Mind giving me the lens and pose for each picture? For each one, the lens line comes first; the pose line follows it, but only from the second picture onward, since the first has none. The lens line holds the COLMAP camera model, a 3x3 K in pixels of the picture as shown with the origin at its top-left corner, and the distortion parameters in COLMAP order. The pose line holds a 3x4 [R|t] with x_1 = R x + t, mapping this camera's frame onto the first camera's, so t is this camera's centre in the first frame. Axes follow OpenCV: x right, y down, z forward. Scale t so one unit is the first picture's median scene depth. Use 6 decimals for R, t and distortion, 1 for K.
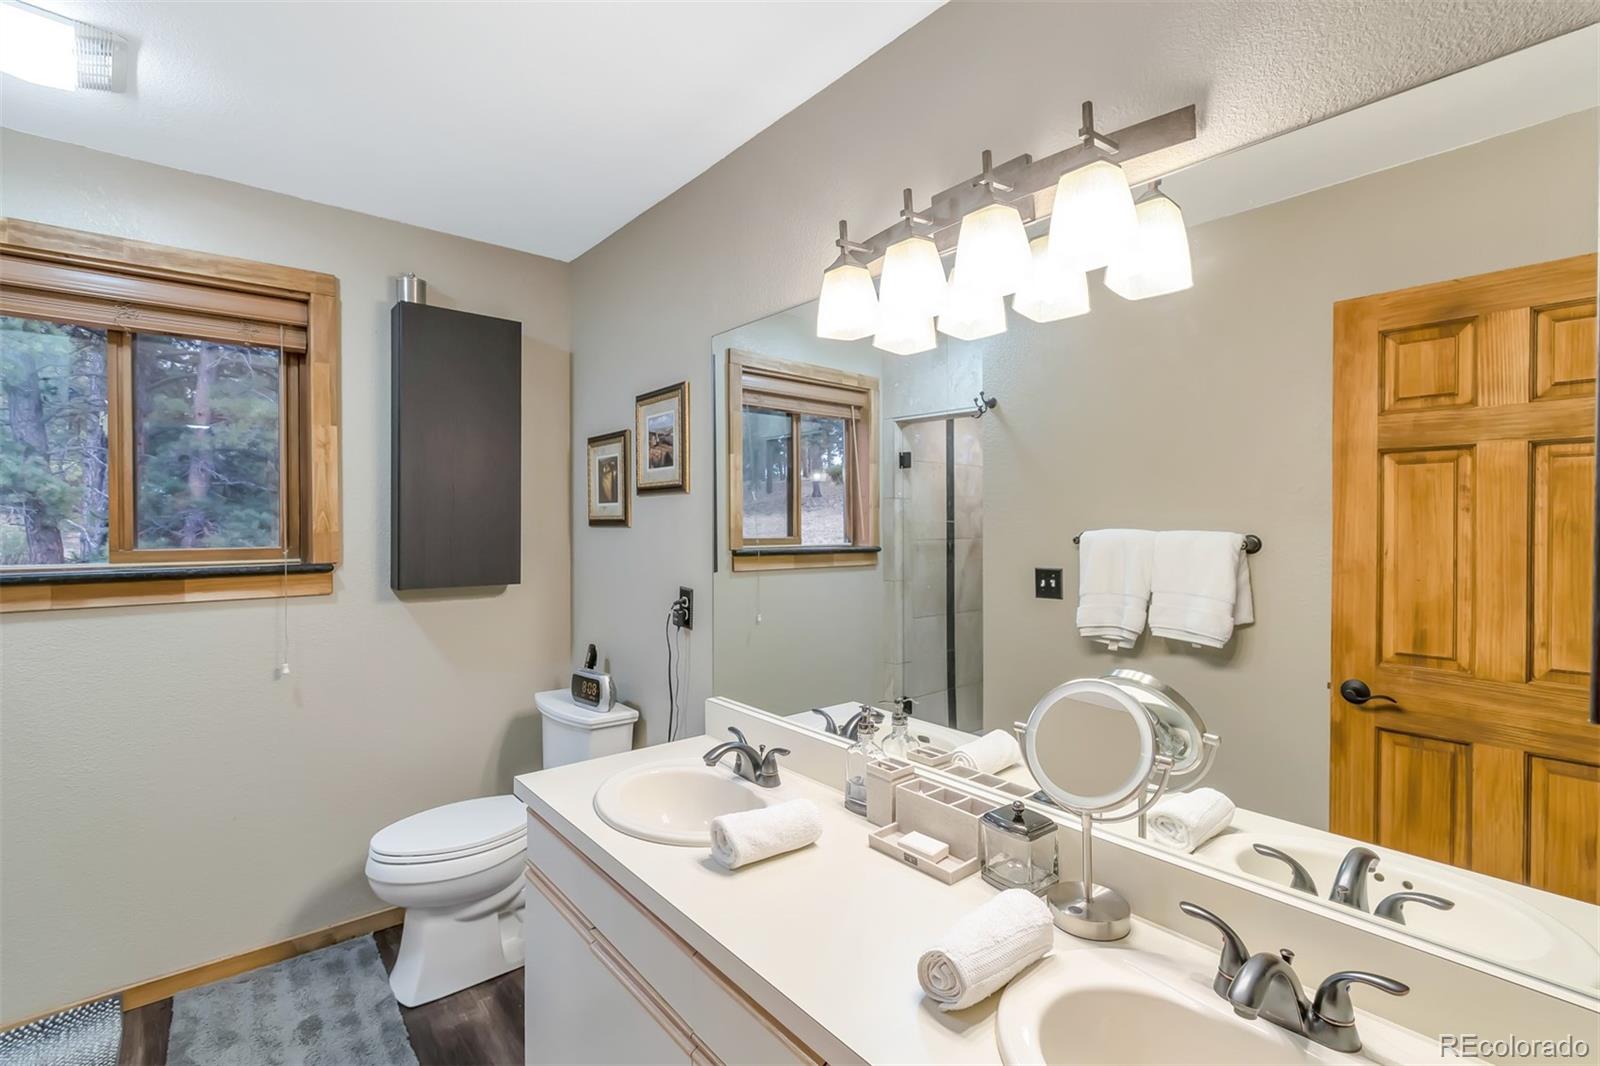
lens RADIAL K [[718.0, 0, 793.3], [0, 718.0, 534.0], [0, 0, 1]] dist [0.004628, -0.001546]
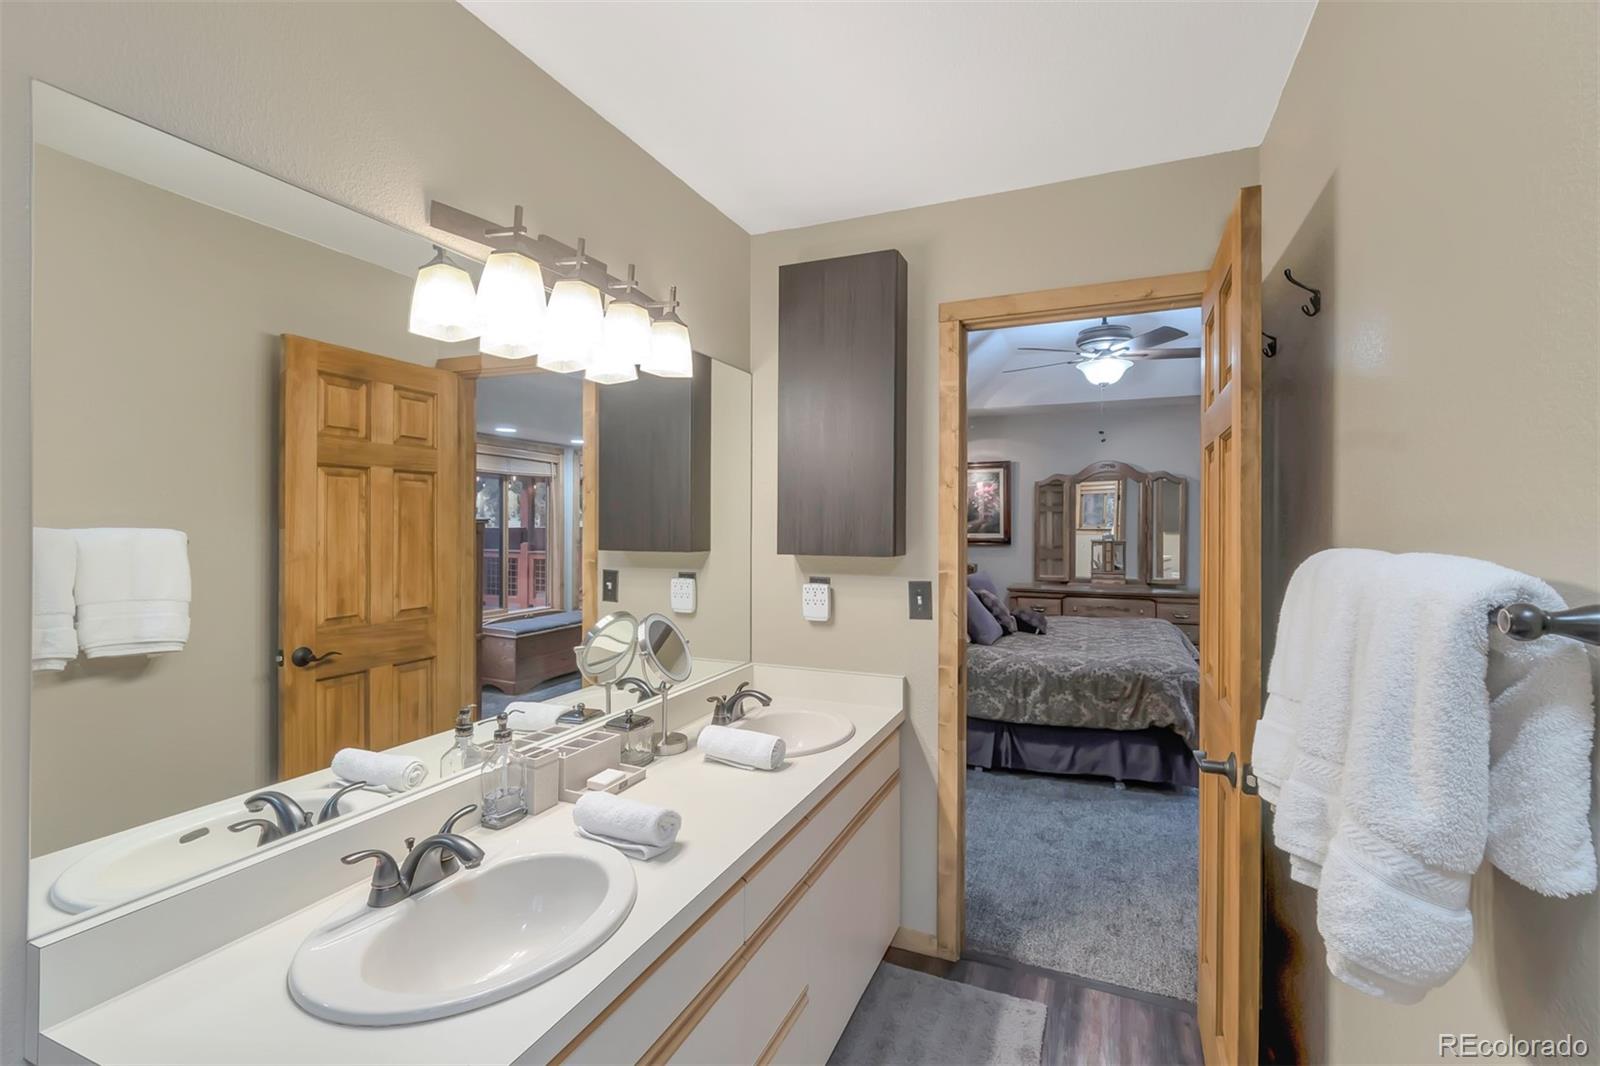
lens RADIAL K [[718.0, 0, 797.2], [0, 718.0, 527.6], [0, 0, 1]] dist [0.004628, -0.001546]
pose [[-0.459600, -0.011165, 0.888056, -0.762488], [-0.000686, 0.999925, 0.012217, -0.018578], [-0.888126, 0.005006, -0.459573, 0.888280]]
